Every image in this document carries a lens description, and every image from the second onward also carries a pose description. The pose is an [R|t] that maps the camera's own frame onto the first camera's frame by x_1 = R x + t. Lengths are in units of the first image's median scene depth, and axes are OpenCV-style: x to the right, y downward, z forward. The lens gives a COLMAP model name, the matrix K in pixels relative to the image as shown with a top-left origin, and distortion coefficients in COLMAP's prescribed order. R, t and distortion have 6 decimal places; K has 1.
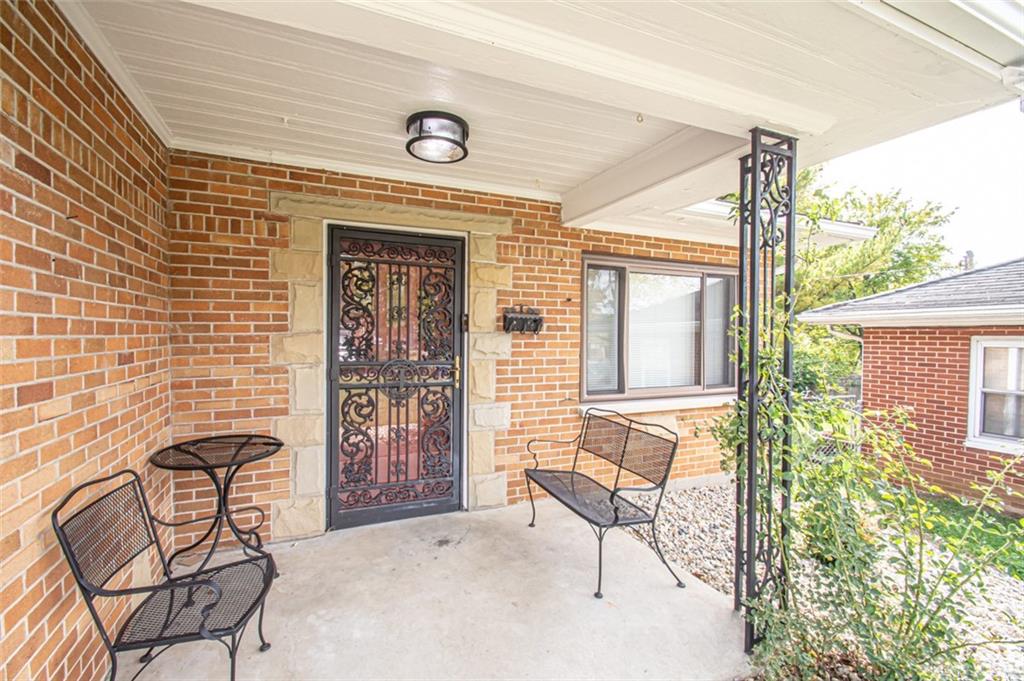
lens RADIAL K [[449.4, 0, 499.7], [0, 449.4, 345.4], [0, 0, 1]] dist [0.000228, -0.011736]
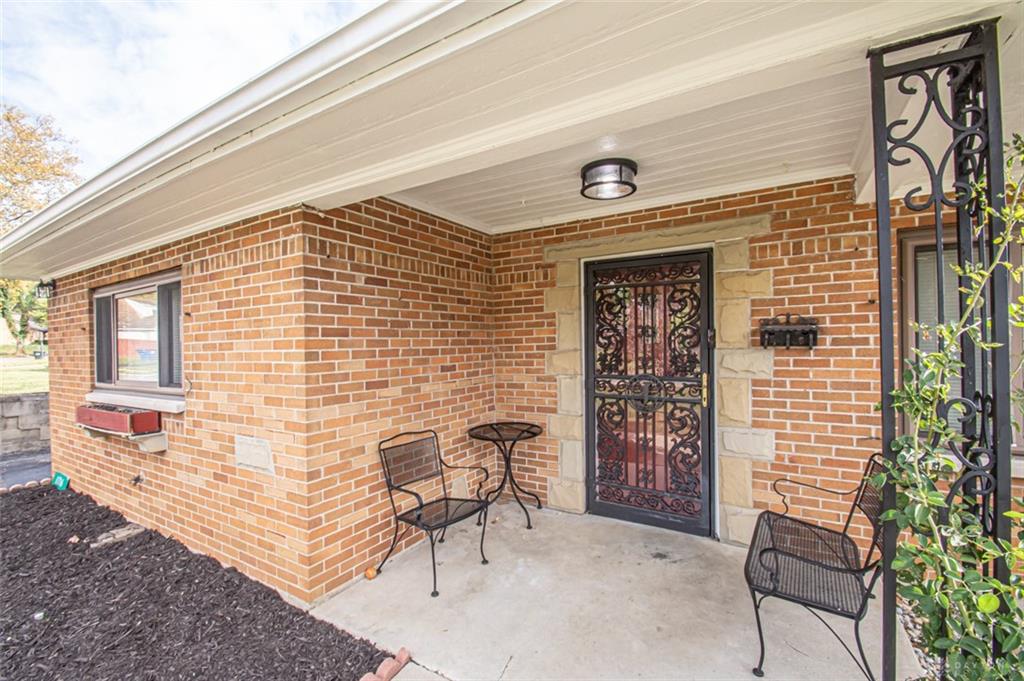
lens RADIAL K [[449.4, 0, 499.7], [0, 449.4, 345.4], [0, 0, 1]] dist [0.000228, -0.011736]
pose [[0.565038, -0.011546, -0.824984, 0.478812], [-0.000321, 0.999899, -0.014214, -0.023371], [0.825064, 0.008296, 0.564978, 0.109162]]
